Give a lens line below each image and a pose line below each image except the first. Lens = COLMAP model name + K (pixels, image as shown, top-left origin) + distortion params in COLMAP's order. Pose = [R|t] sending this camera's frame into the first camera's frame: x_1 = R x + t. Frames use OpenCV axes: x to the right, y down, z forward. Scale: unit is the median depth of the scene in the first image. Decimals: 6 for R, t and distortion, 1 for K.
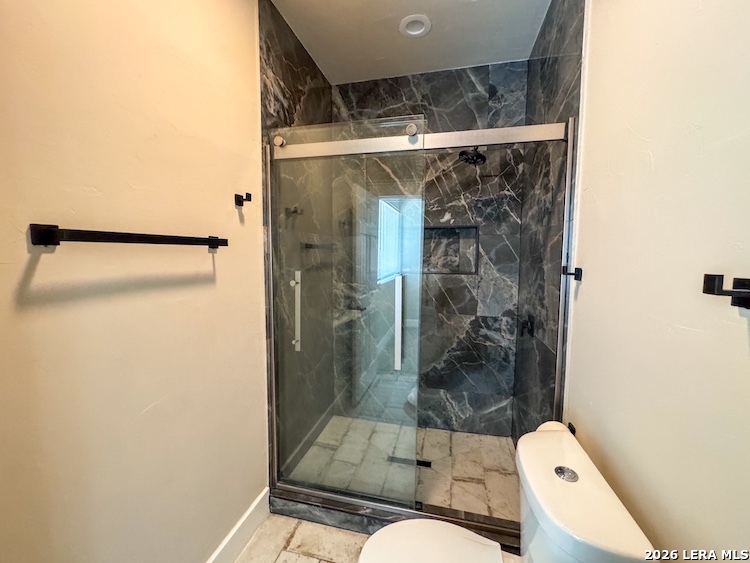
lens RADIAL K [[310.3, 0, 374.0], [0, 310.3, 281.1], [0, 0, 1]] dist [-0.002544, -0.000160]
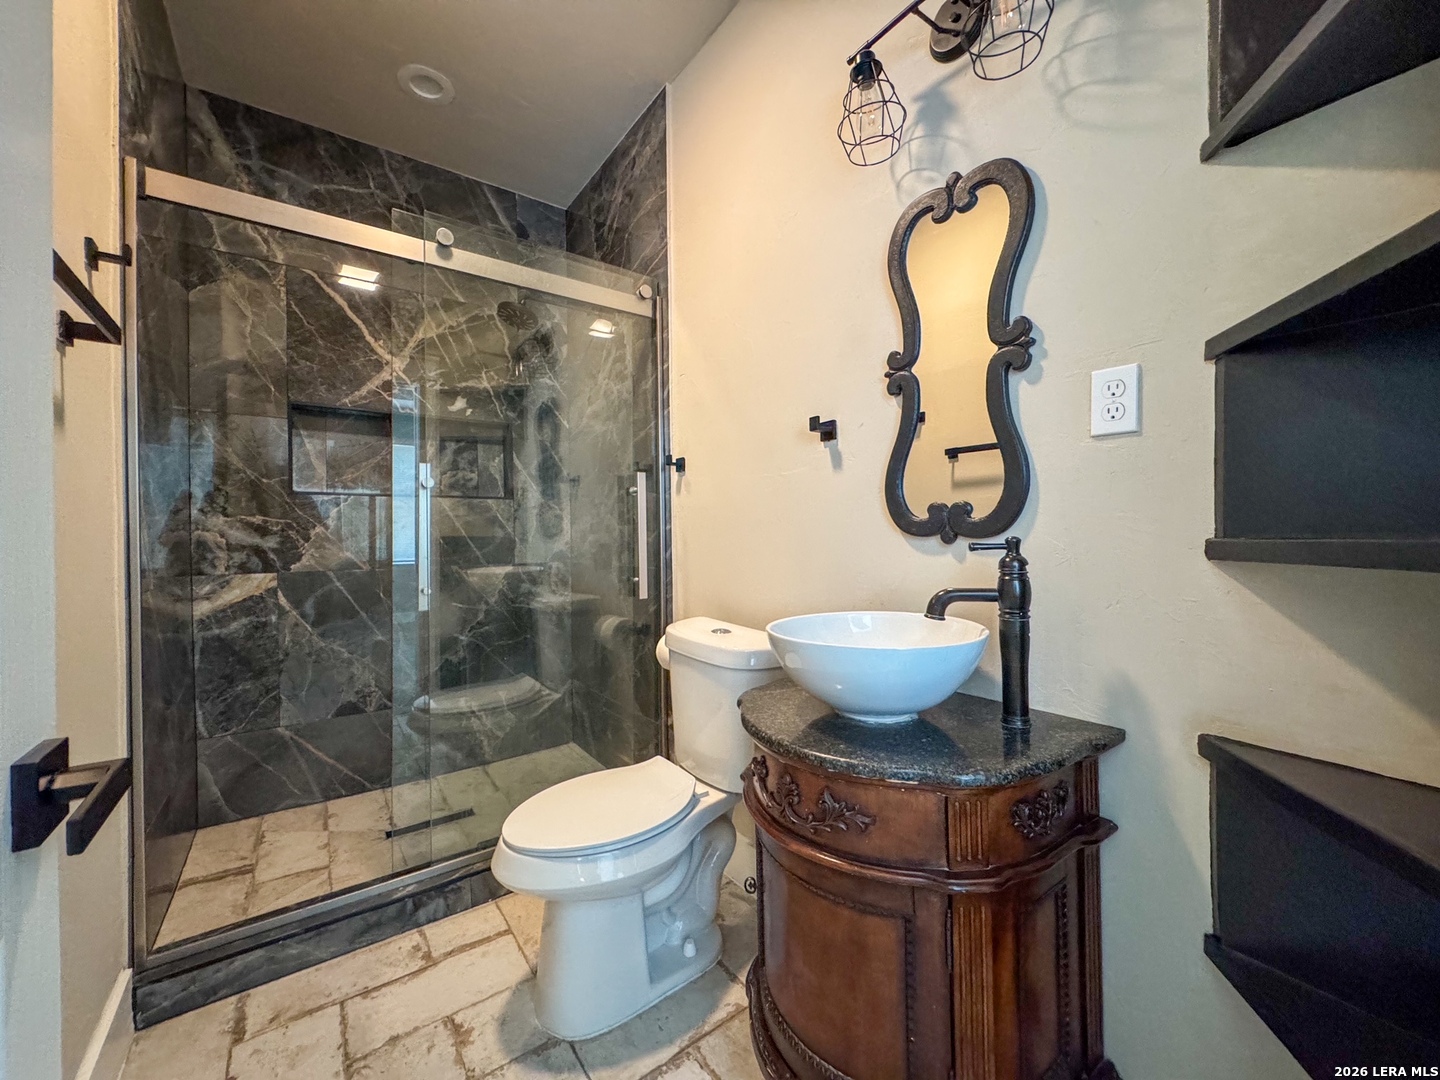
lens RADIAL K [[575.7, 0, 714.6], [0, 575.7, 536.5], [0, 0, 1]] dist [-0.003387, -0.000324]
pose [[0.652752, -0.011740, 0.757480, -0.299106], [0.077023, 0.995727, -0.050941, 0.149800], [-0.753646, 0.091596, 0.650867, -0.086188]]
